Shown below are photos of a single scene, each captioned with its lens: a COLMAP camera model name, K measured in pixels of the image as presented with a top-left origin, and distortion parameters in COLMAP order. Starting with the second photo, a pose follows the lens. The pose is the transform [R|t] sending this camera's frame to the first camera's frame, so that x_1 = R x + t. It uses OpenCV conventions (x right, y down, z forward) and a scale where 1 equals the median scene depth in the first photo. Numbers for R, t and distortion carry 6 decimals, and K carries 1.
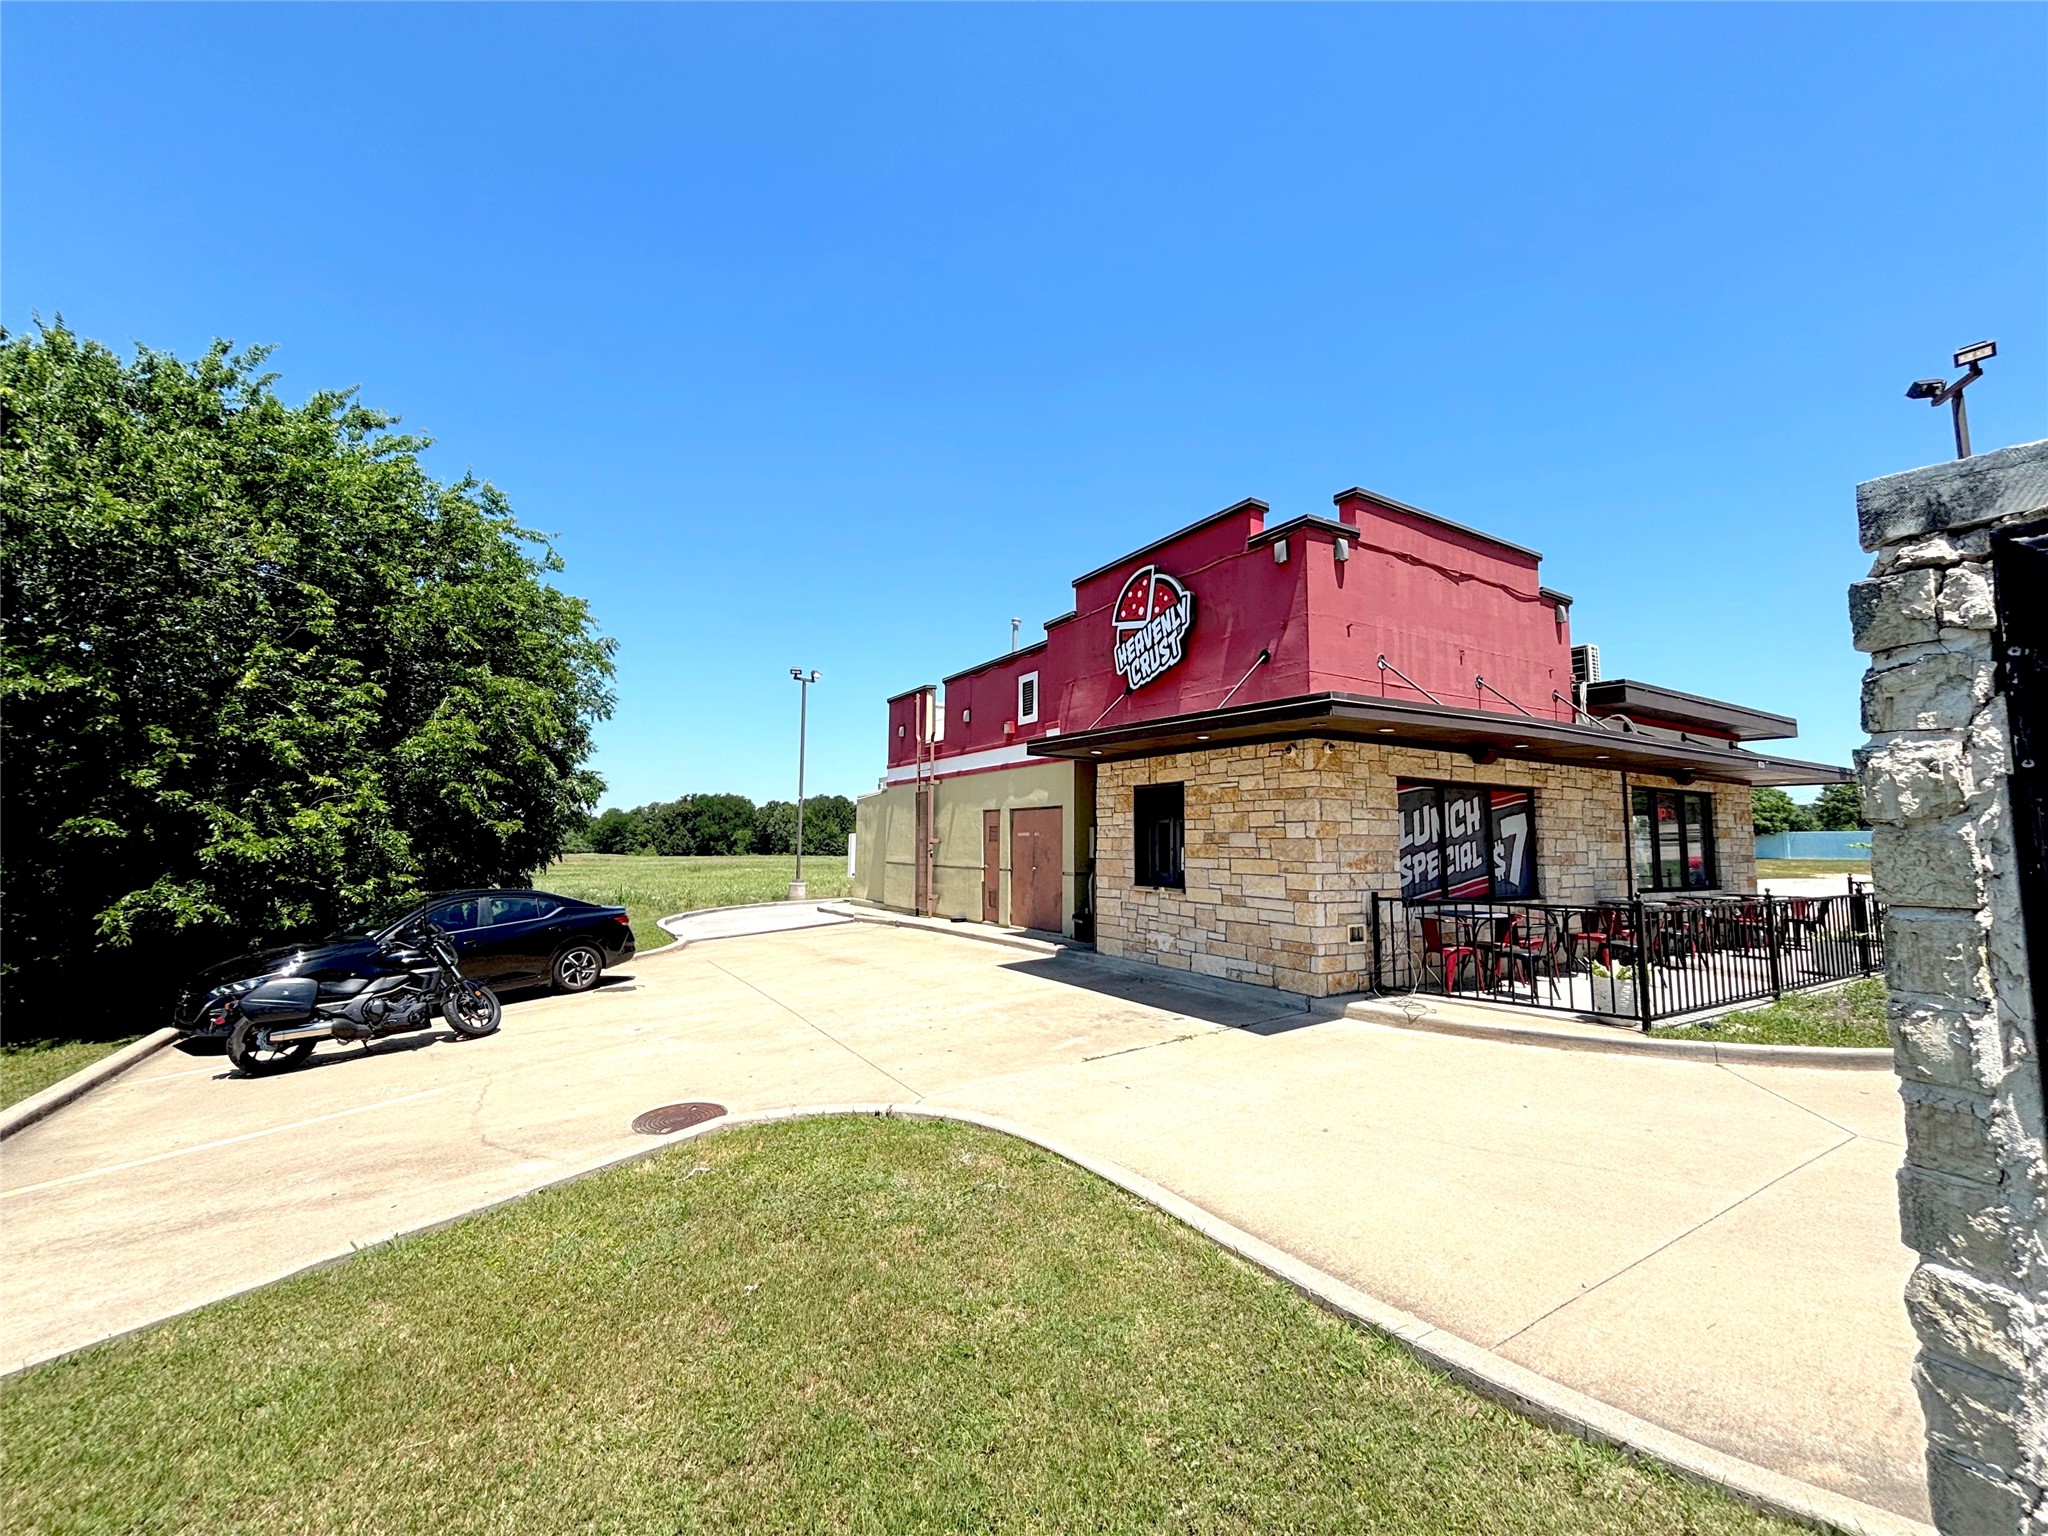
lens RADIAL K [[819.8, 0, 1024.0], [0, 819.8, 768.0], [0, 0, 1]] dist [0.000984, 0.000068]
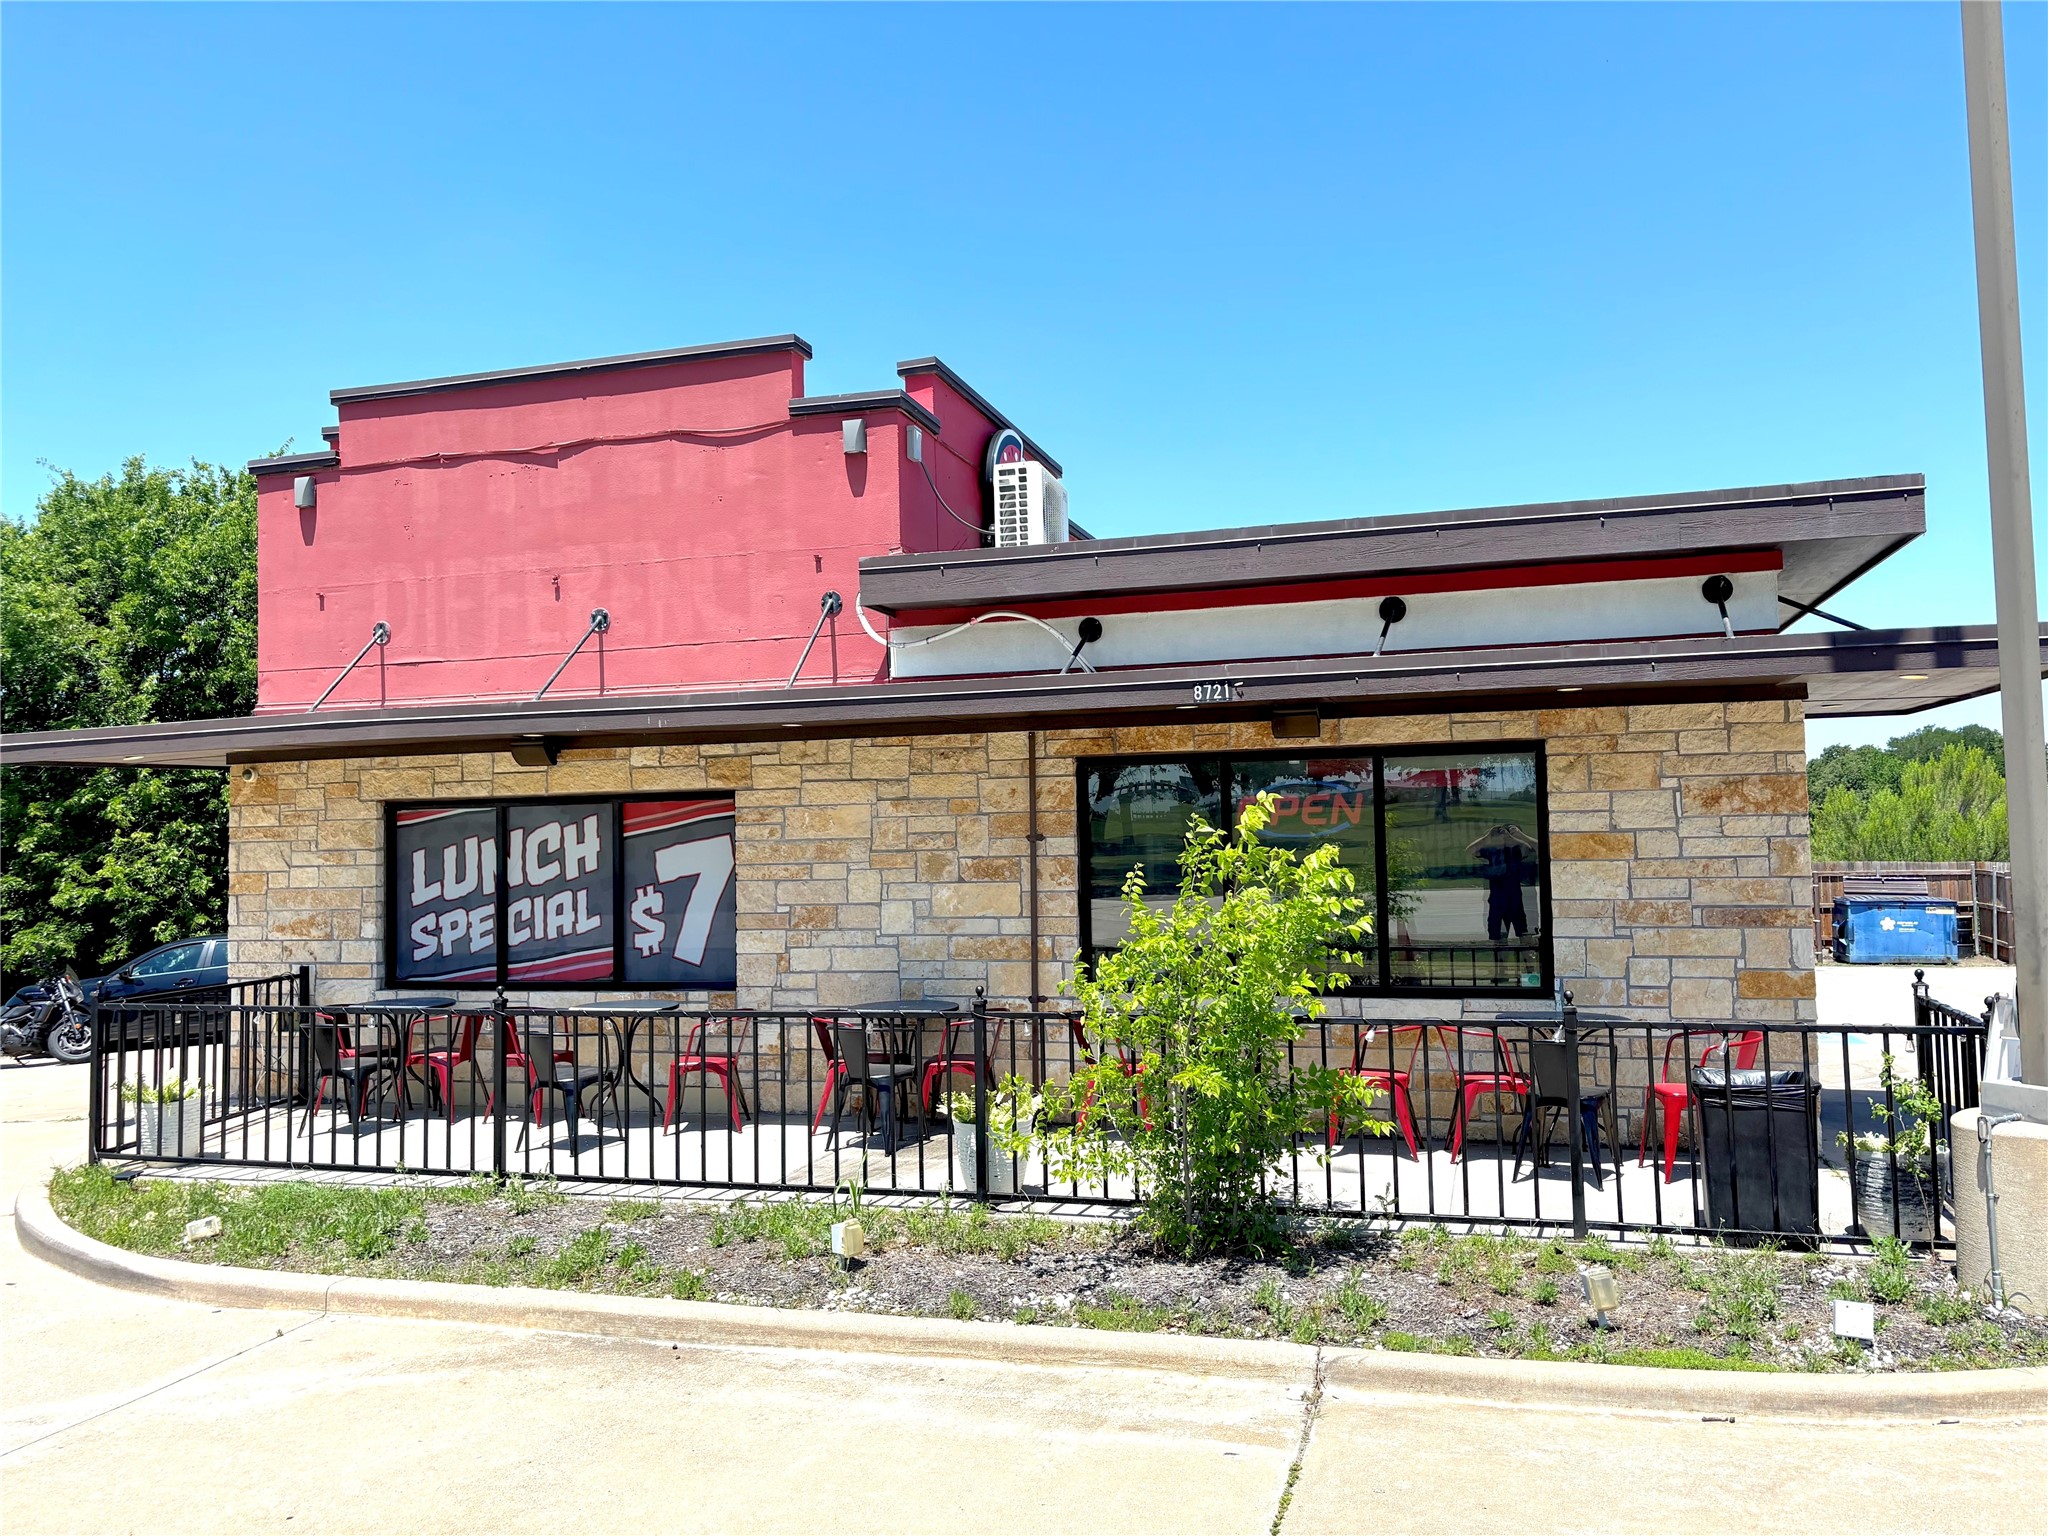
lens RADIAL K [[1587.0, 0, 1024.0], [0, 1587.0, 768.0], [0, 0, 1]] dist [0.001615, -0.000005]
pose [[0.673114, -0.058696, -0.737206, 1.685607], [0.094089, 0.995542, 0.006645, 0.023351], [0.733529, -0.073836, 0.675636, 0.465477]]
